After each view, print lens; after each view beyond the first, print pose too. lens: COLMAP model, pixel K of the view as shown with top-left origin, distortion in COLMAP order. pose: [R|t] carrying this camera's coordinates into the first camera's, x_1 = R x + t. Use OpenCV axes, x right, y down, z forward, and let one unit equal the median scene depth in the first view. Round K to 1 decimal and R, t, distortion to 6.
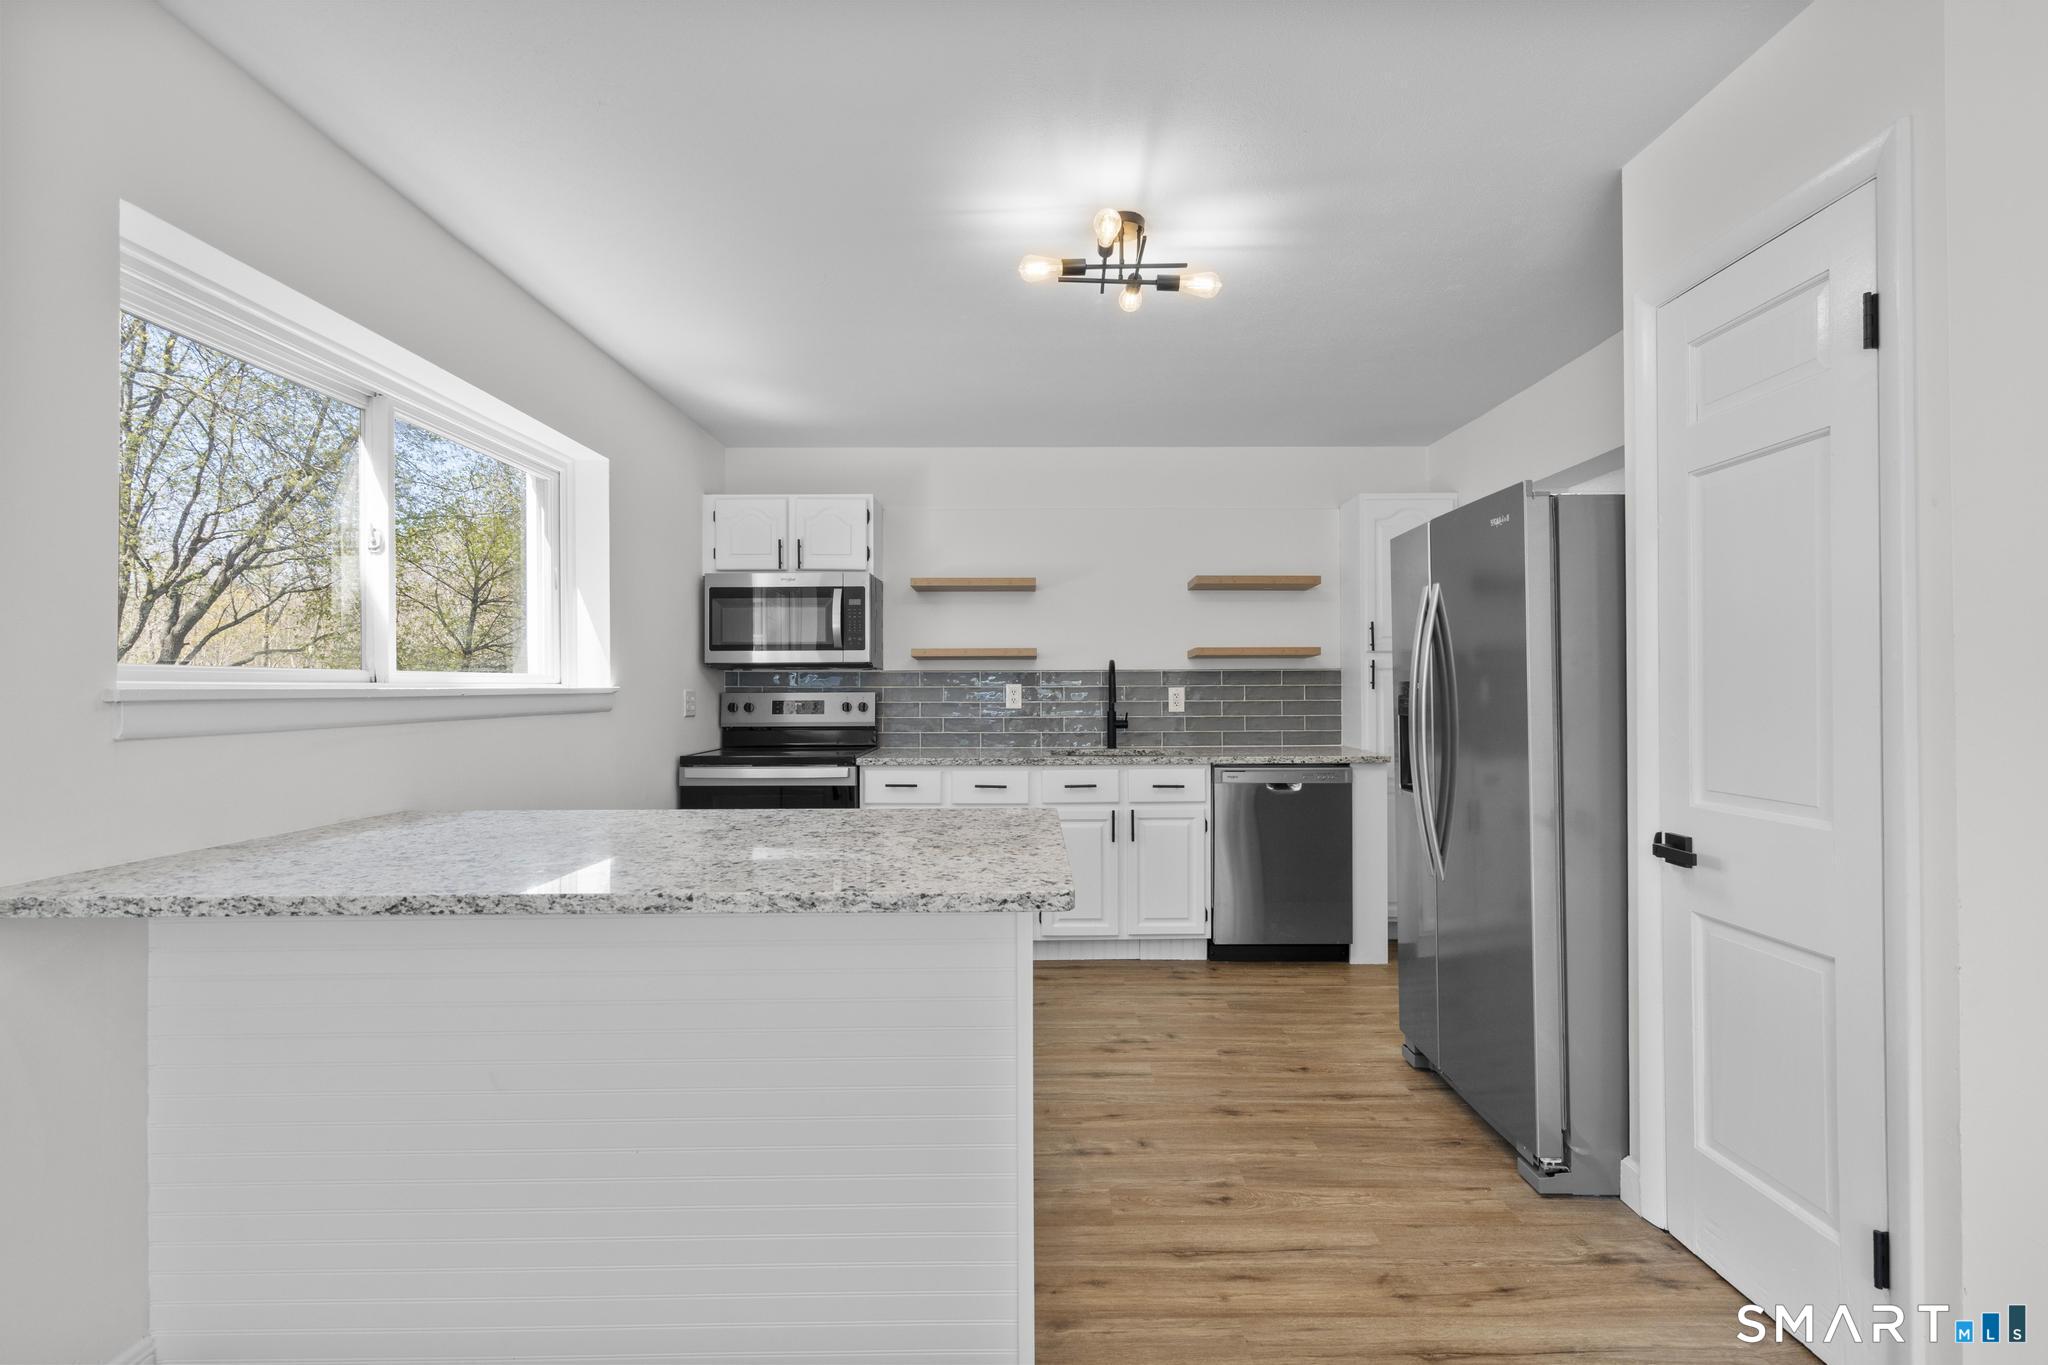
lens RADIAL K [[925.4, 0, 1028.1], [0, 925.4, 680.3], [0, 0, 1]] dist [-0.006043, 0.001019]
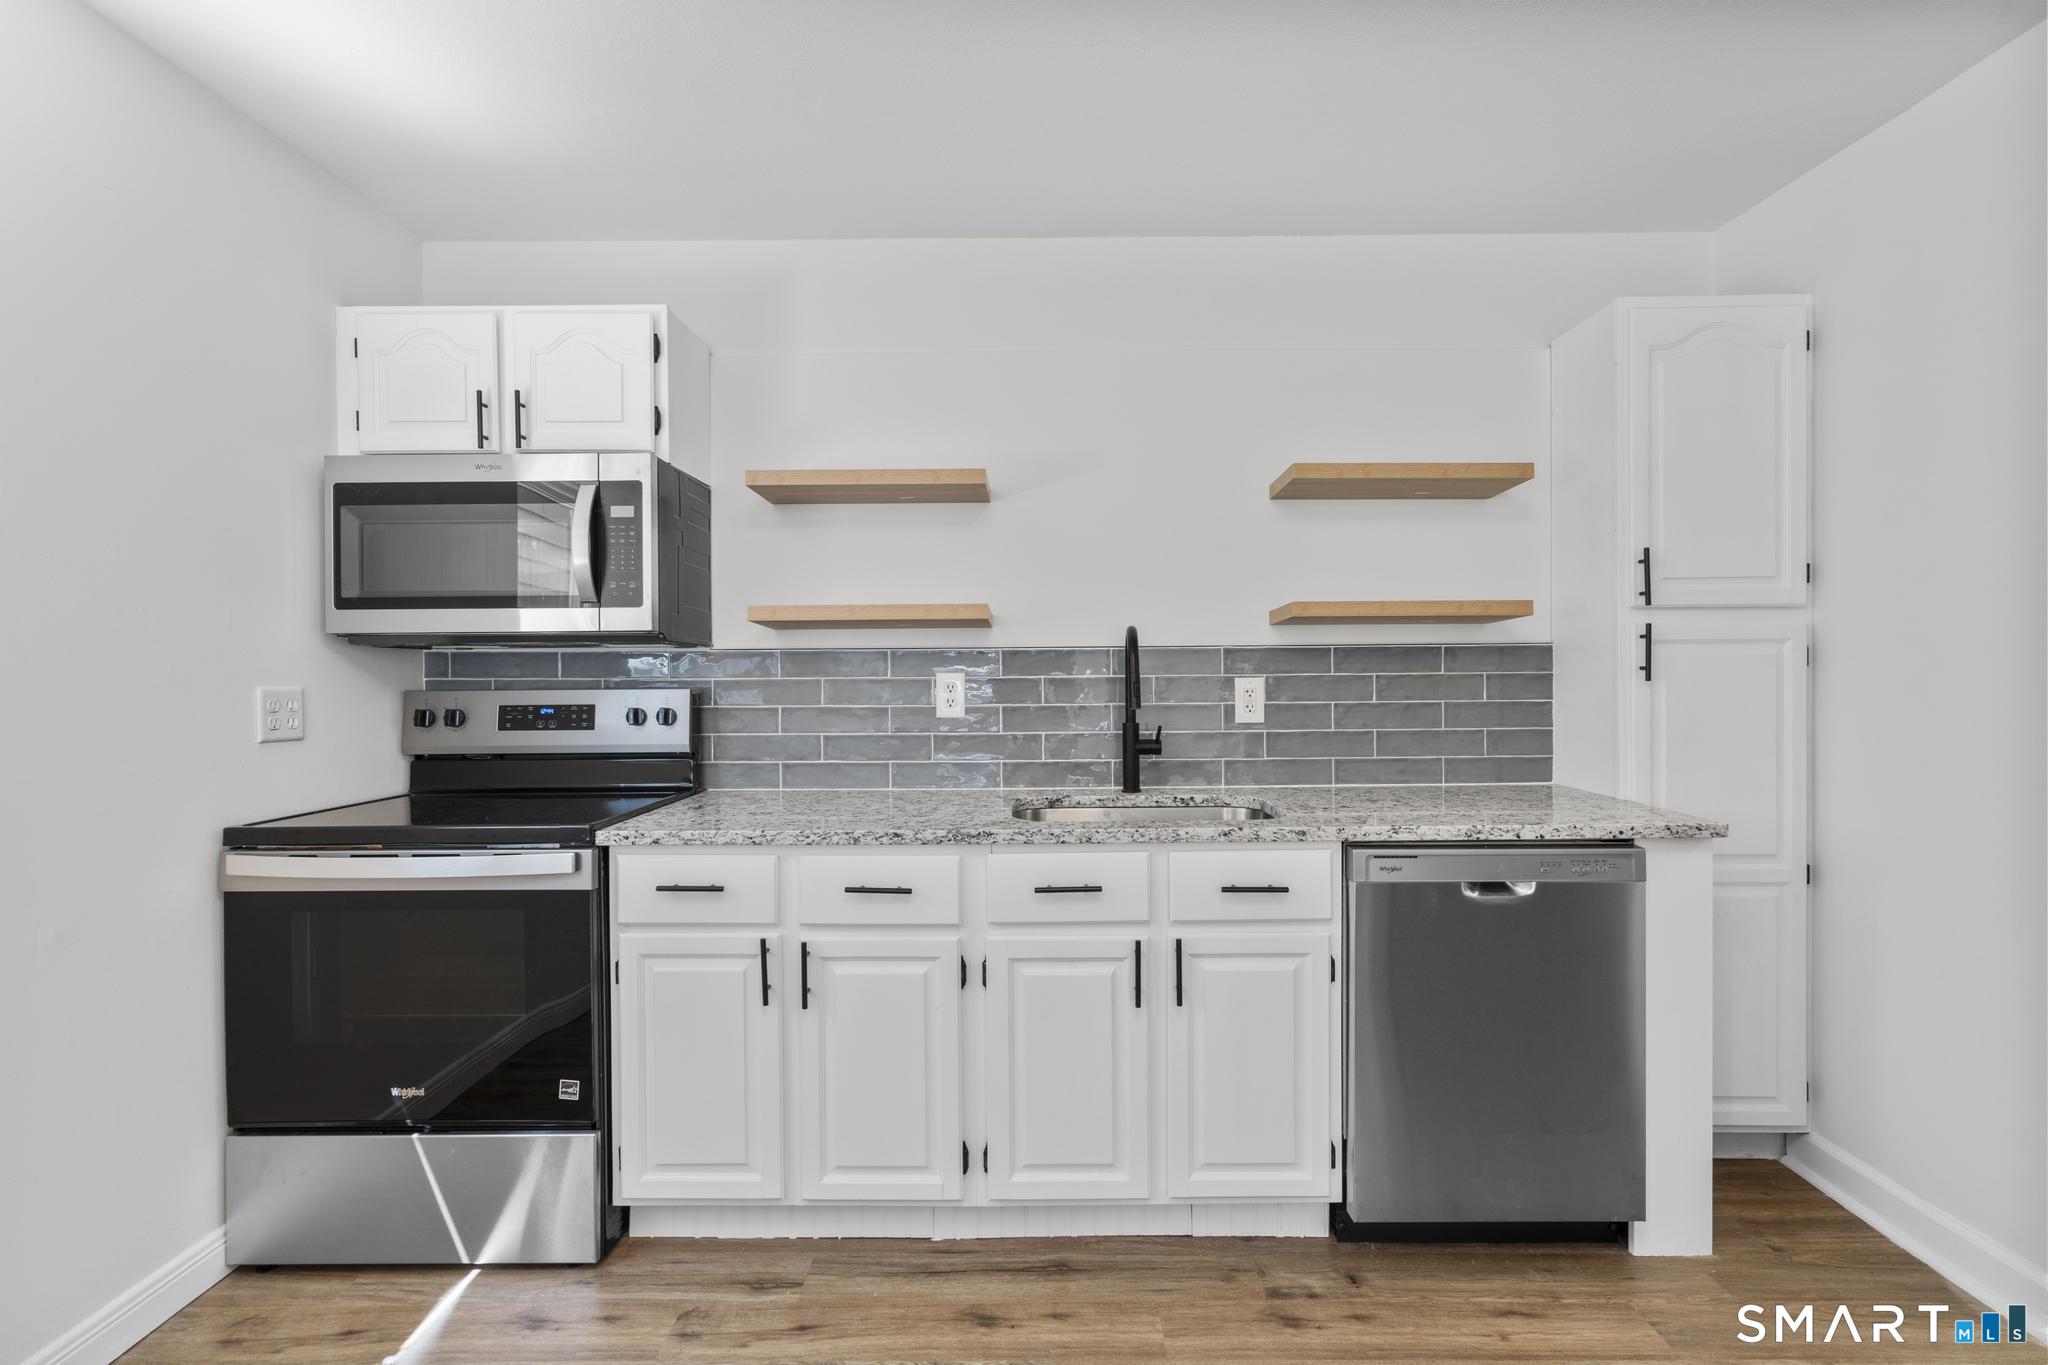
lens RADIAL K [[925.4, 0, 1036.8], [0, 925.4, 679.3], [0, 0, 1]] dist [-0.006043, 0.001019]
pose [[0.999994, -0.003283, -0.000726, 0.040840], [0.003293, 0.999876, 0.015368, -0.000245], [0.000676, -0.015370, 0.999882, 0.525414]]
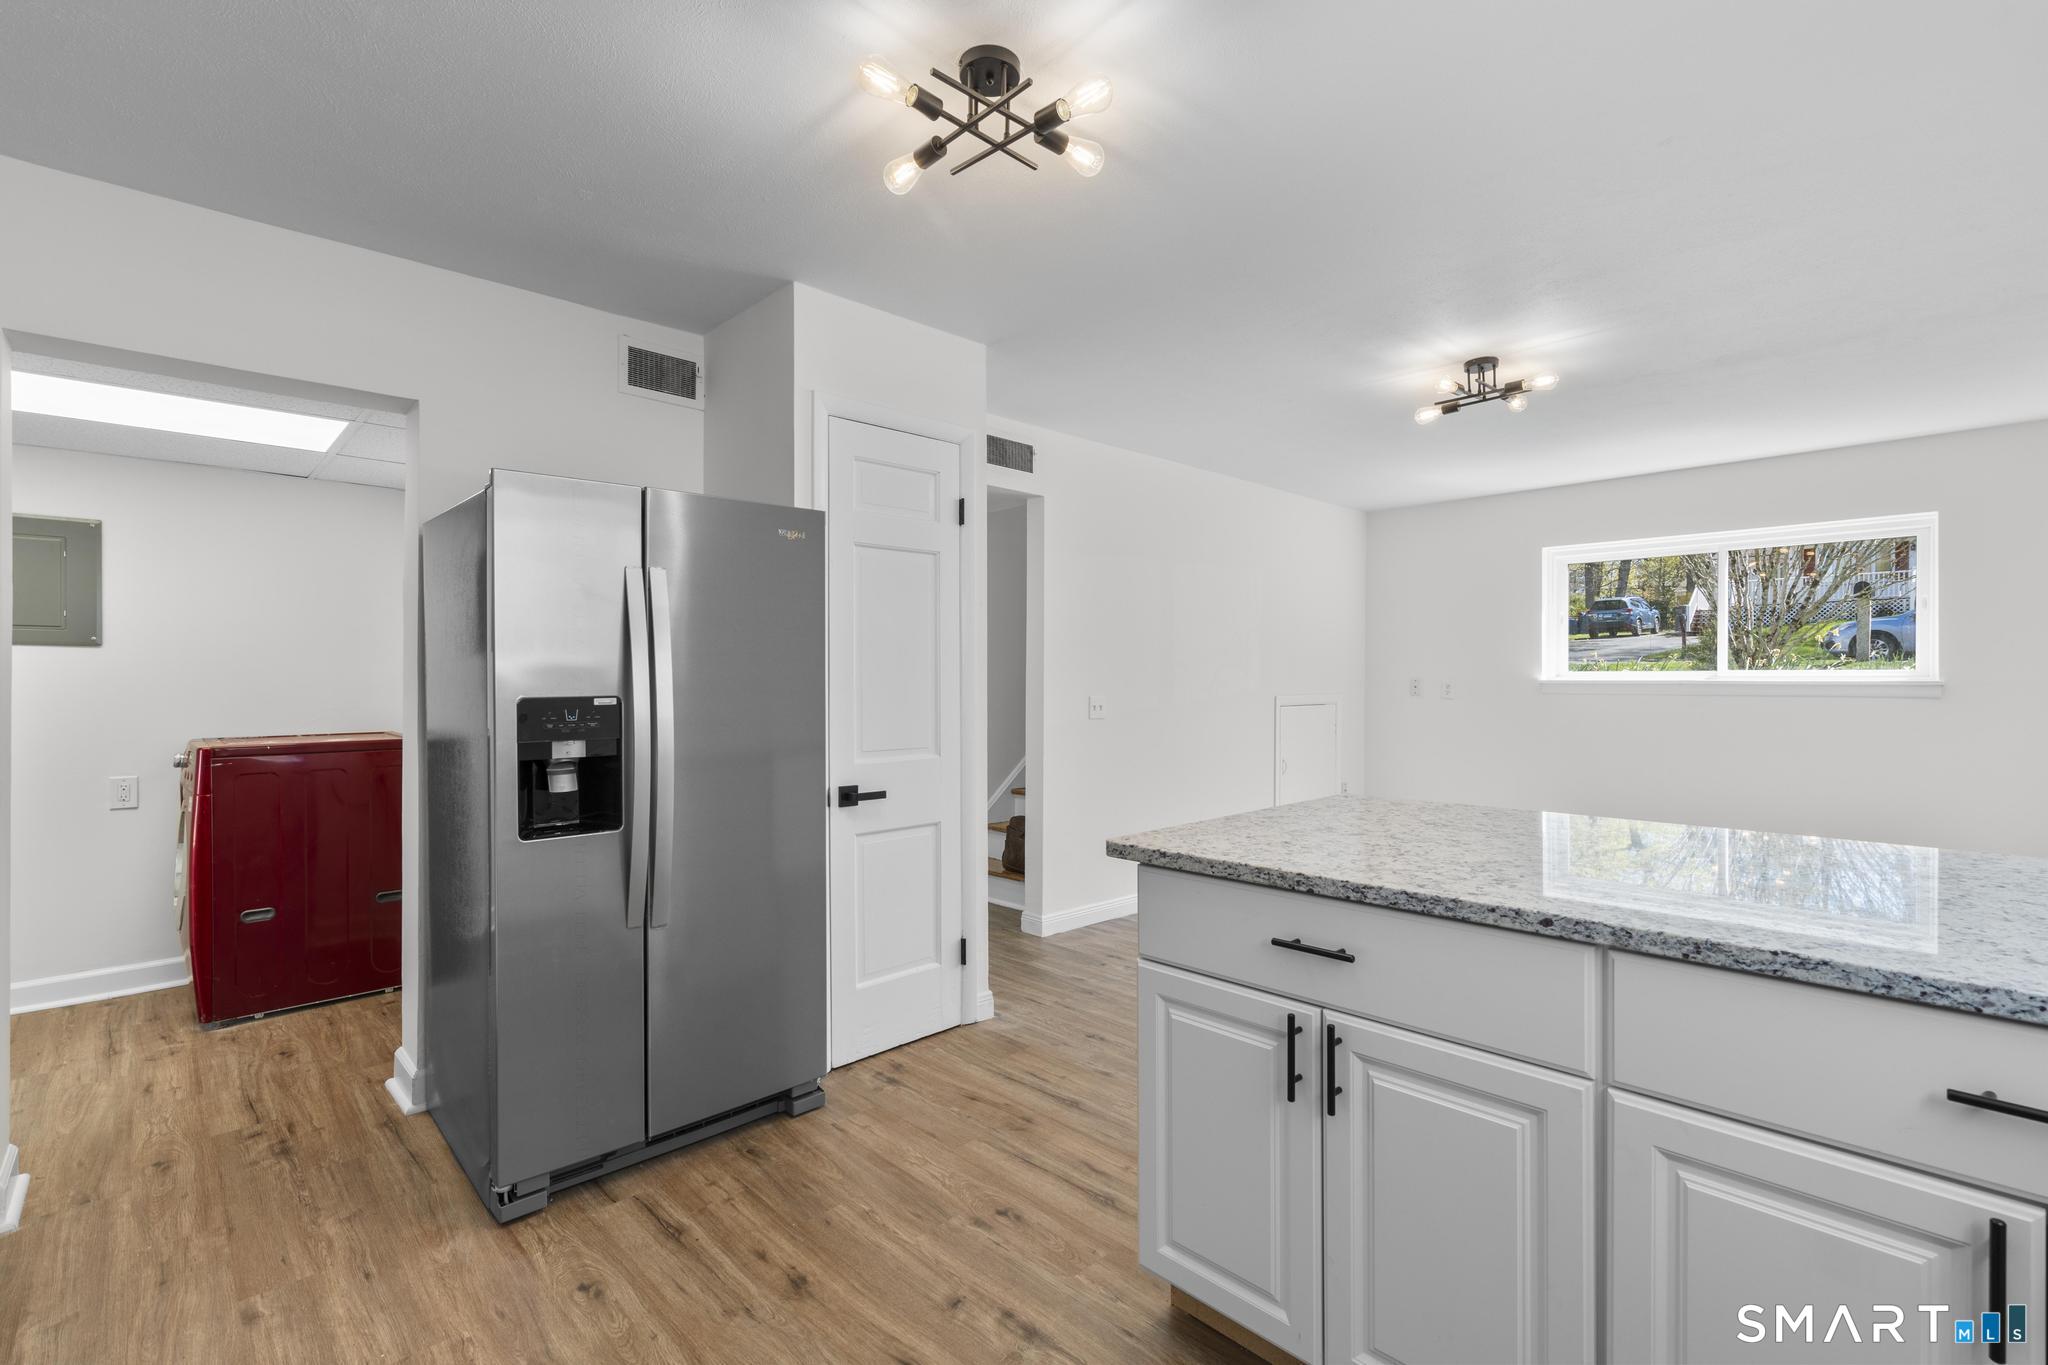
lens RADIAL K [[925.4, 0, 1038.5], [0, 925.4, 686.7], [0, 0, 1]] dist [-0.006043, 0.001019]
pose [[-0.705195, -0.000621, 0.709013, -0.269524], [-0.003199, 0.999992, -0.002307, 0.005923], [-0.709006, -0.003895, -0.705192, 0.891657]]
